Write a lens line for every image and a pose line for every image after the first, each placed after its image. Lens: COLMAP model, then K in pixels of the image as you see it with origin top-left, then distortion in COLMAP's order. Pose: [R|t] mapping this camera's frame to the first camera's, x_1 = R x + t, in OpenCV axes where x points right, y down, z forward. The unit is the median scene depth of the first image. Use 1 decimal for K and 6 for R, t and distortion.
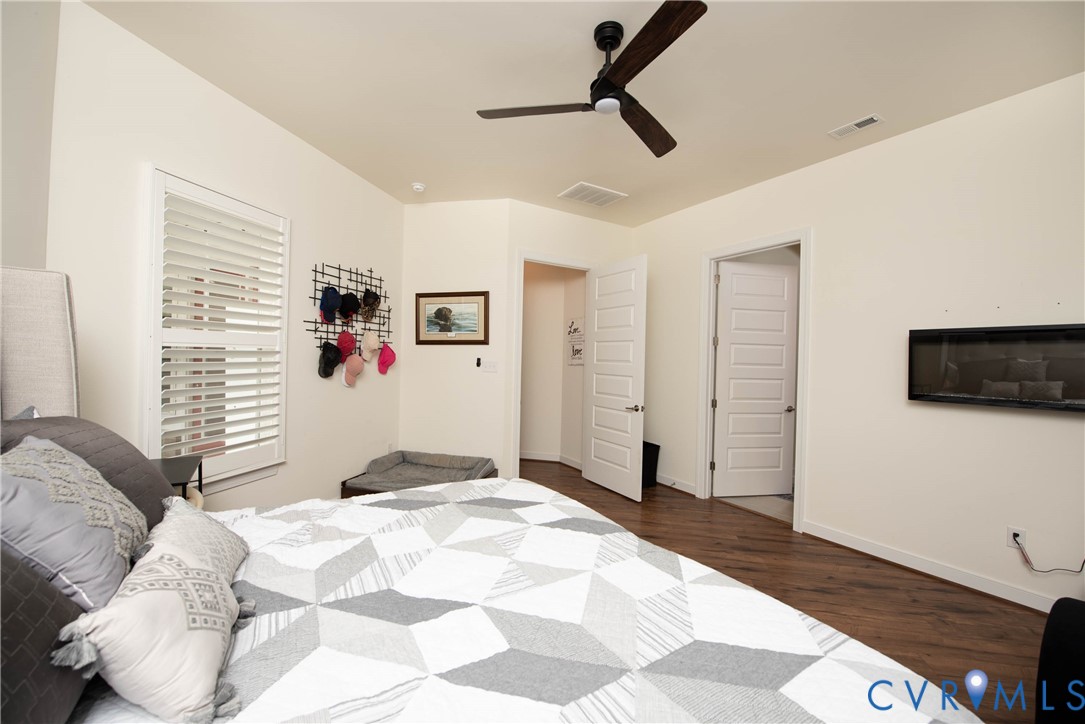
lens RADIAL K [[432.0, 0, 540.0], [0, 432.0, 358.9], [0, 0, 1]] dist [-0.020932, 0.000012]
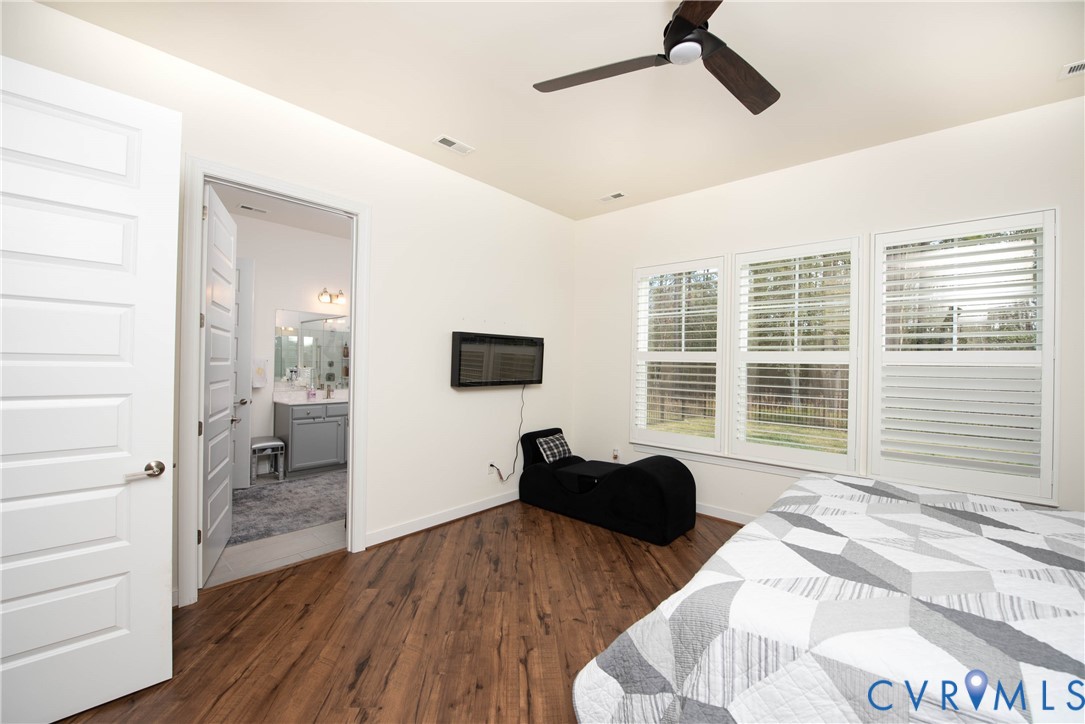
lens RADIAL K [[435.3, 0, 542.5], [0, 435.3, 362.0], [0, 0, 1]] dist [0.000254, 0.000005]
pose [[-0.300536, -0.024413, 0.953458, -0.329287], [-0.022382, 0.999578, 0.018539, -0.006001], [-0.953508, -0.015769, -0.300956, 0.873543]]
